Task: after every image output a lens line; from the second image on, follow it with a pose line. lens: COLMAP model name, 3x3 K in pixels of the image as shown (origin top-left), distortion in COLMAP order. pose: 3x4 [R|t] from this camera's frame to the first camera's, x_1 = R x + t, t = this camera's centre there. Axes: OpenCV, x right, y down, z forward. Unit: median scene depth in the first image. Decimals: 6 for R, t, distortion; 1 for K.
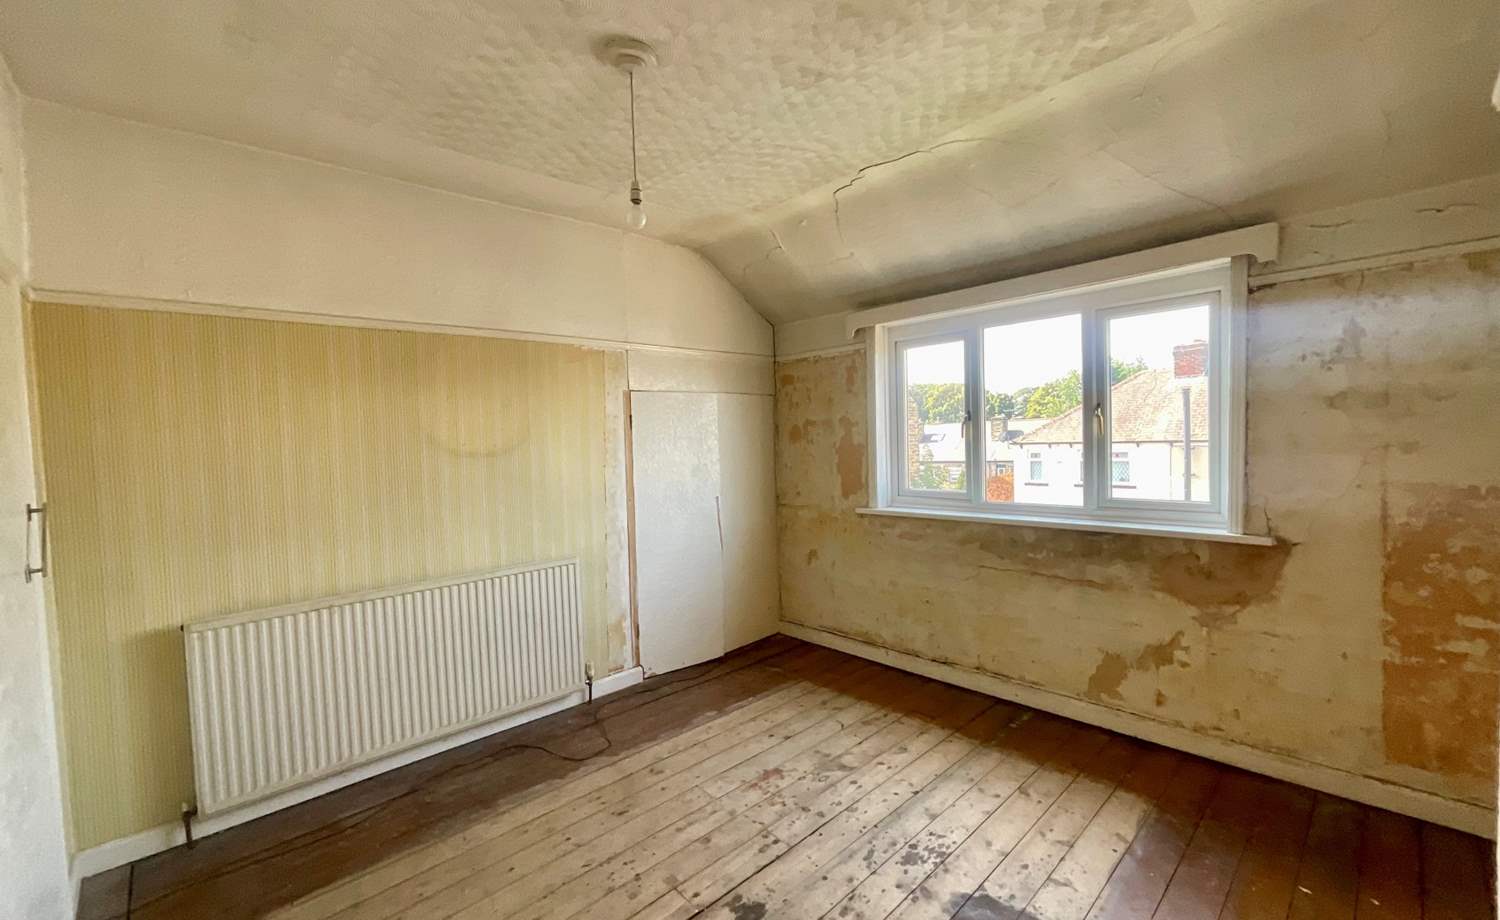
lens RADIAL K [[607.4, 0, 753.0], [0, 607.4, 461.8], [0, 0, 1]] dist [-0.004476, 0.000319]
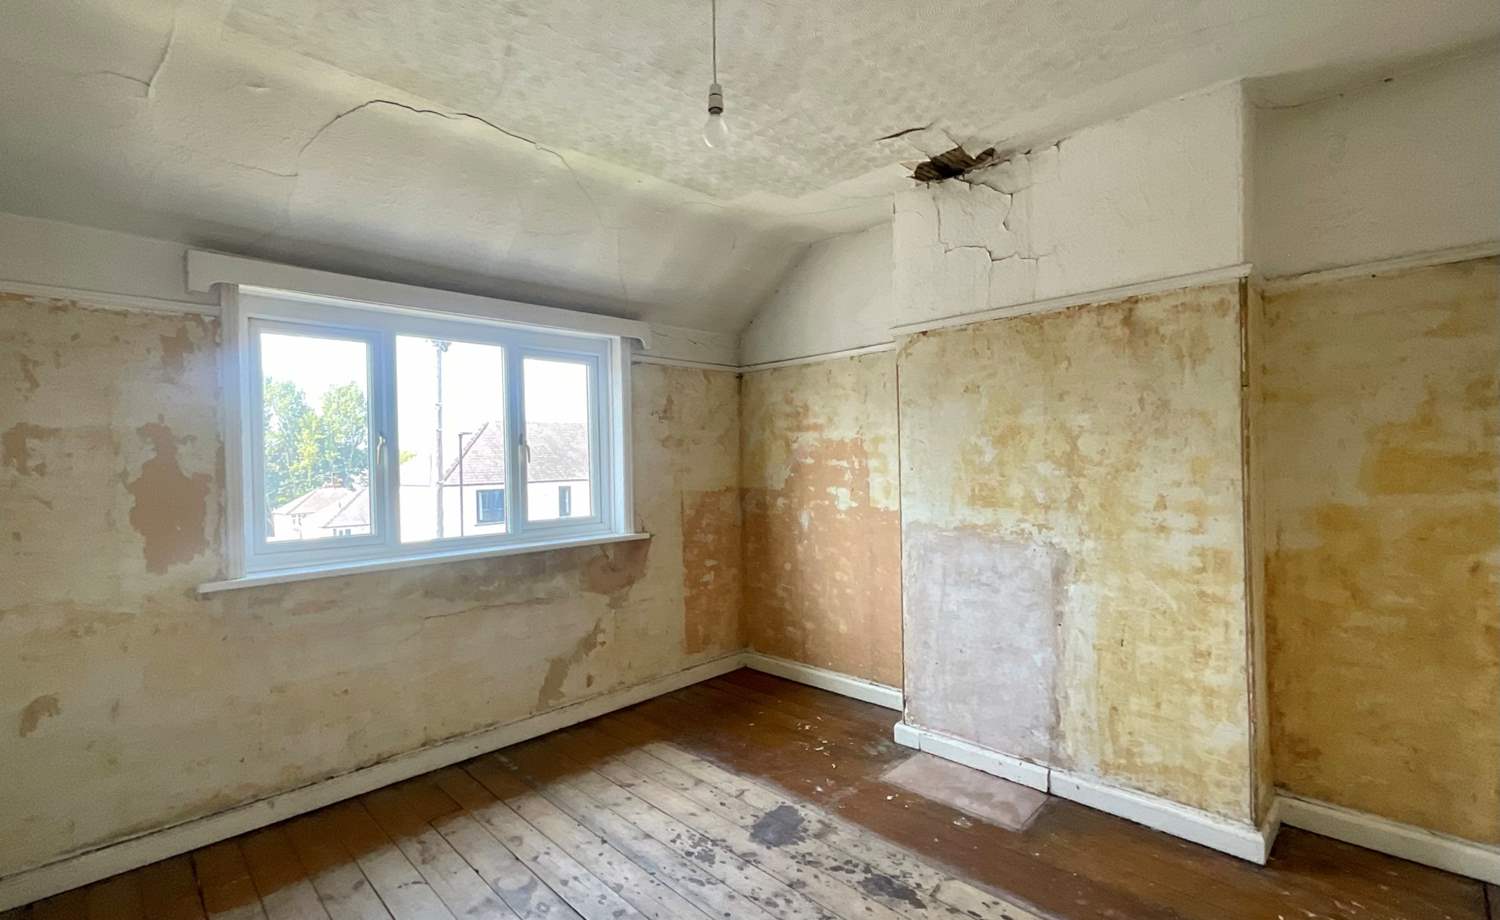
lens RADIAL K [[658.0, 0, 751.4], [0, 658.0, 463.7], [0, 0, 1]] dist [-0.003712, 0.000152]
pose [[-0.023013, 0.027710, 0.999351, -0.686985], [0.060300, 0.997834, -0.026280, 0.013890], [-0.997915, 0.059656, -0.024634, 0.707661]]
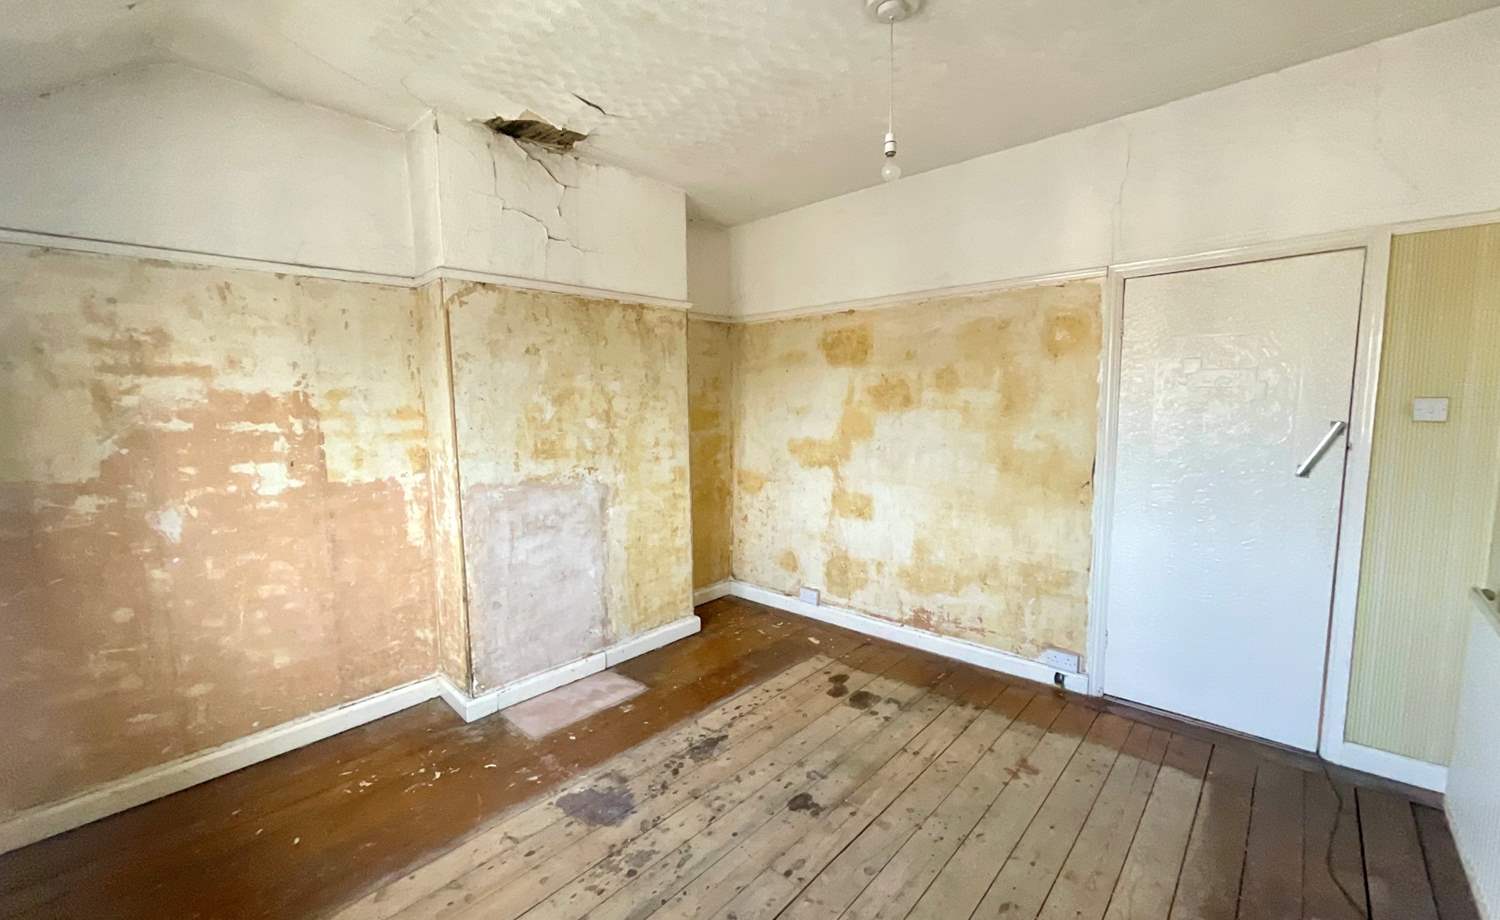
lens RADIAL K [[607.4, 0, 743.8], [0, 607.4, 463.8], [0, 0, 1]] dist [-0.004476, 0.000319]
pose [[-0.996800, 0.056199, -0.056841, 0.094791], [0.047436, 0.988259, 0.145236, -0.057677], [0.064336, 0.142075, -0.987763, 1.436838]]
